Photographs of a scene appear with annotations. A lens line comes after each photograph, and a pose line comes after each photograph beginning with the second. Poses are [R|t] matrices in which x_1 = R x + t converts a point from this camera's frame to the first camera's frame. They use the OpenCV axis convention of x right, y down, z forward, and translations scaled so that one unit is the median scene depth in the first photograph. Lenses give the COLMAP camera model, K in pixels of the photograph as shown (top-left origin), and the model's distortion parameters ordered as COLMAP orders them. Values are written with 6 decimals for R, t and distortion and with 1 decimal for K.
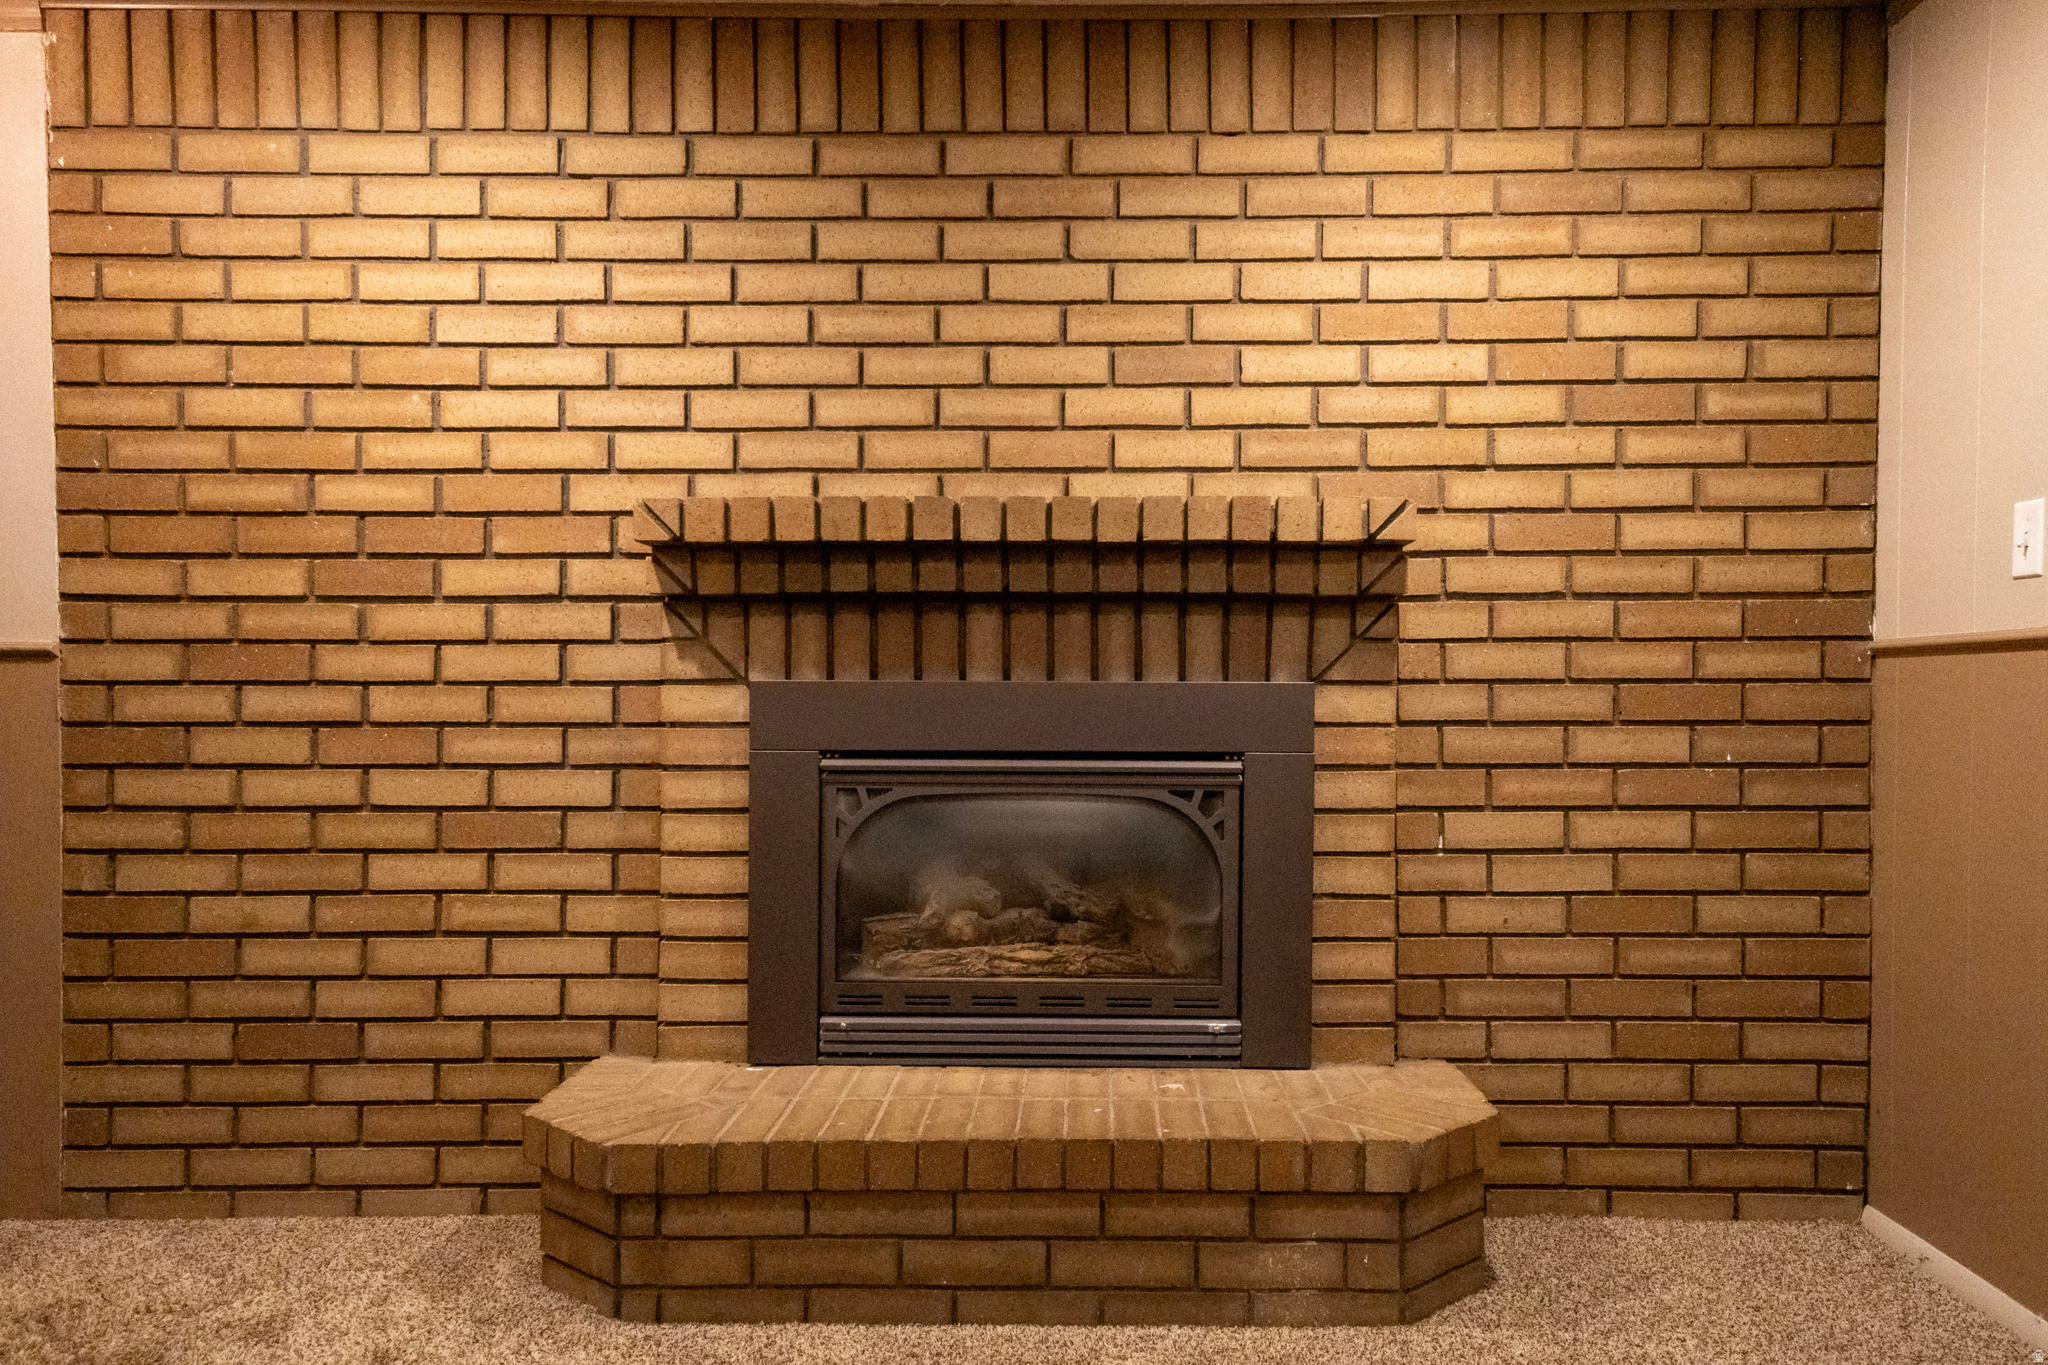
lens RADIAL K [[1653.8, 0, 1024.5], [0, 1653.8, 723.1], [0, 0, 1]] dist [0.046131, -0.002249]
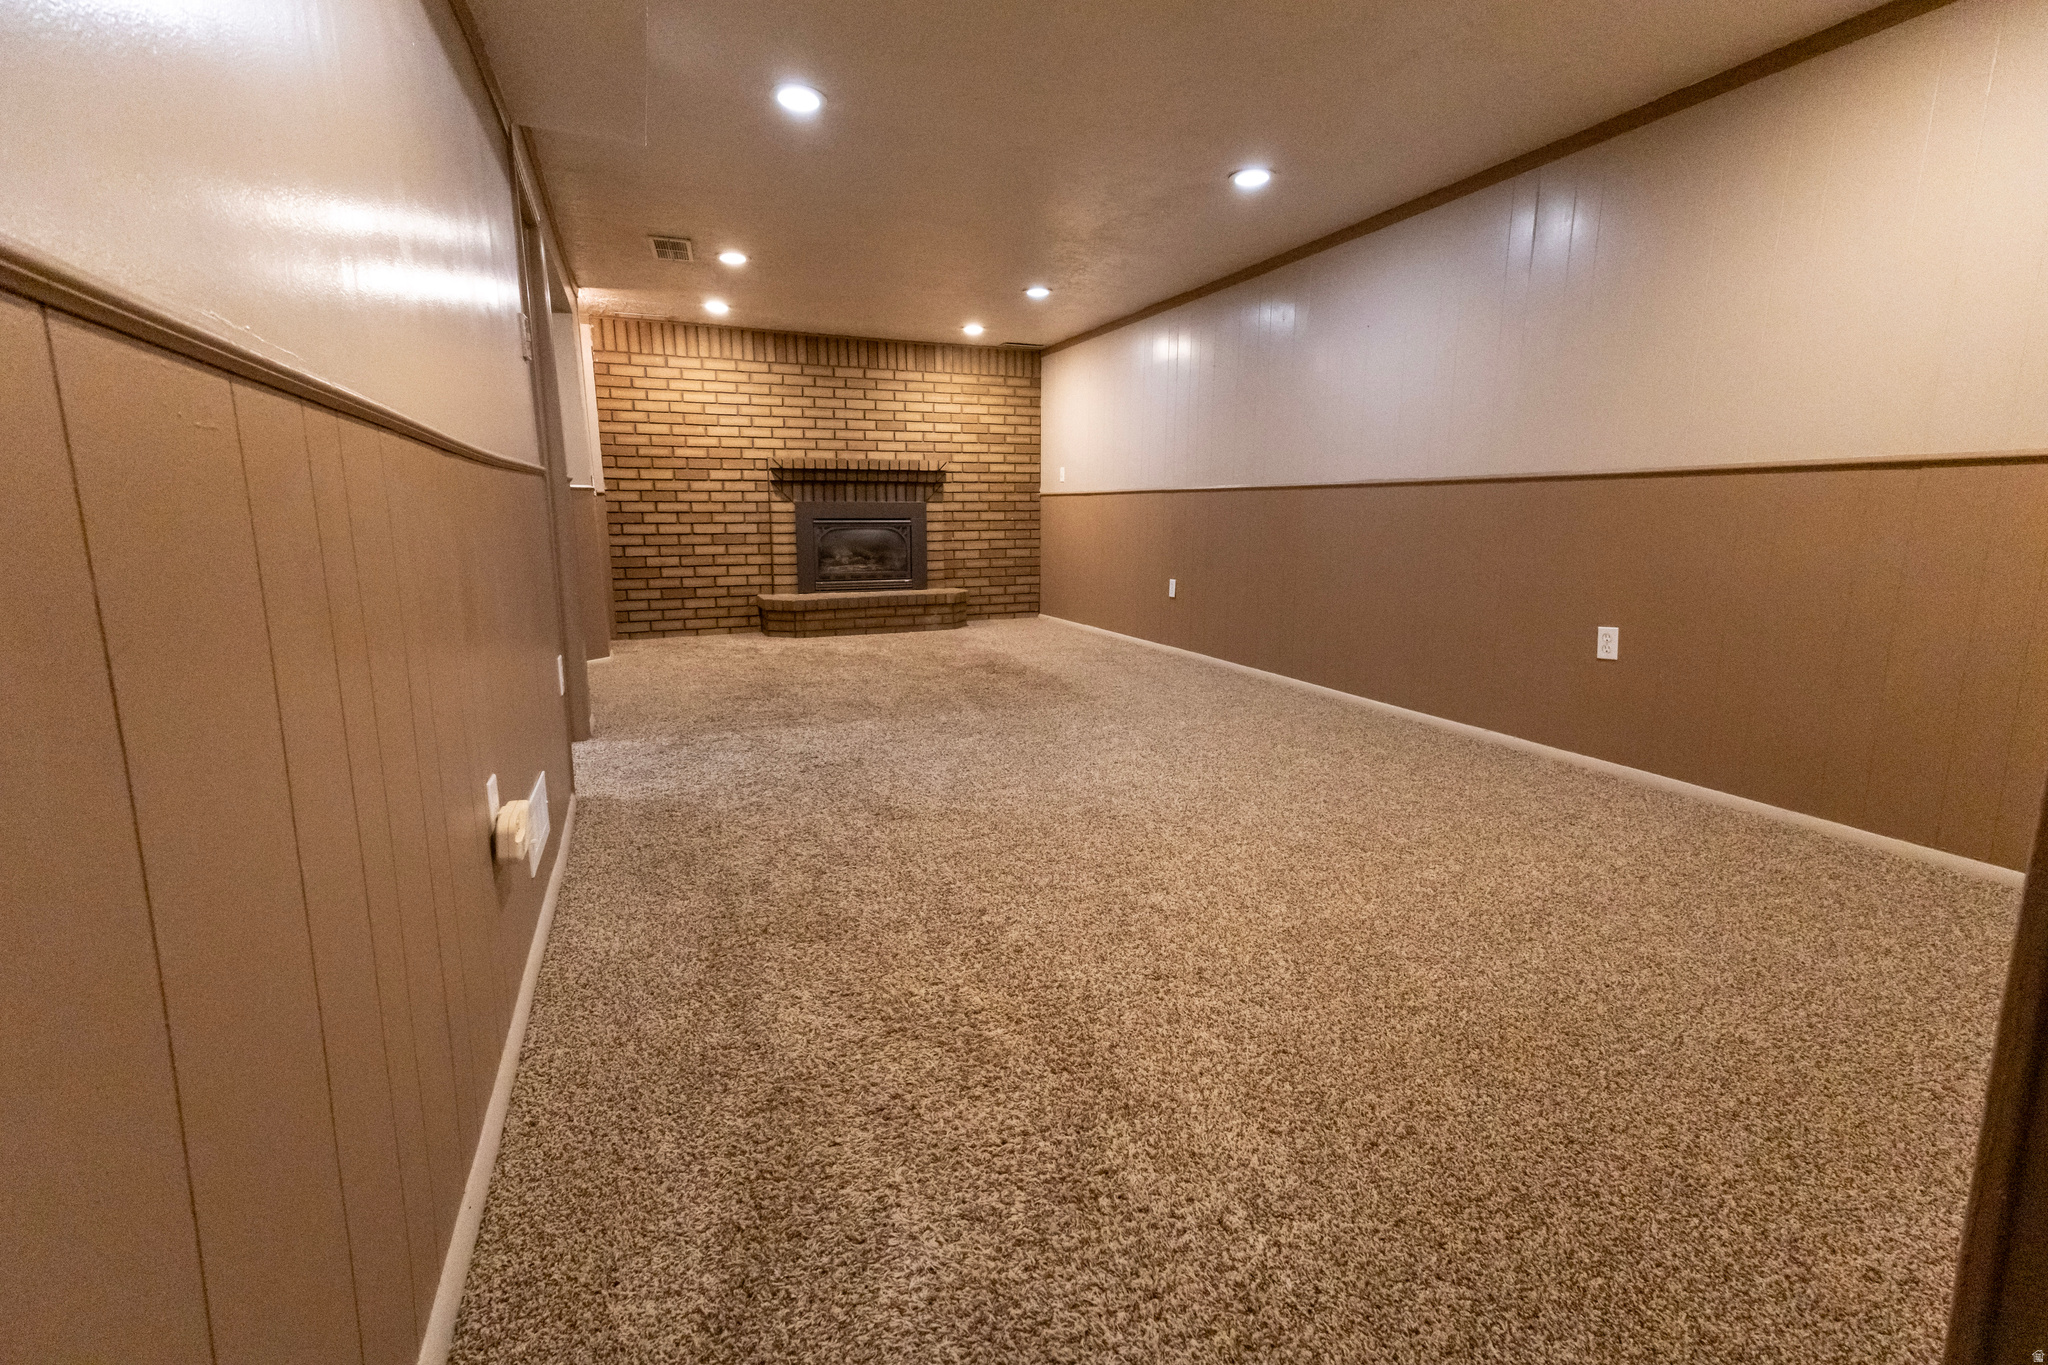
lens RADIAL K [[913.6, 0, 1025.2], [0, 913.6, 659.9], [0, 0, 1]] dist [0.044777, 0.000055]
pose [[0.922588, -0.067209, 0.379887, -0.523720], [0.009036, 0.988203, 0.152885, 0.020104], [-0.385681, -0.137617, 0.912311, -1.354748]]
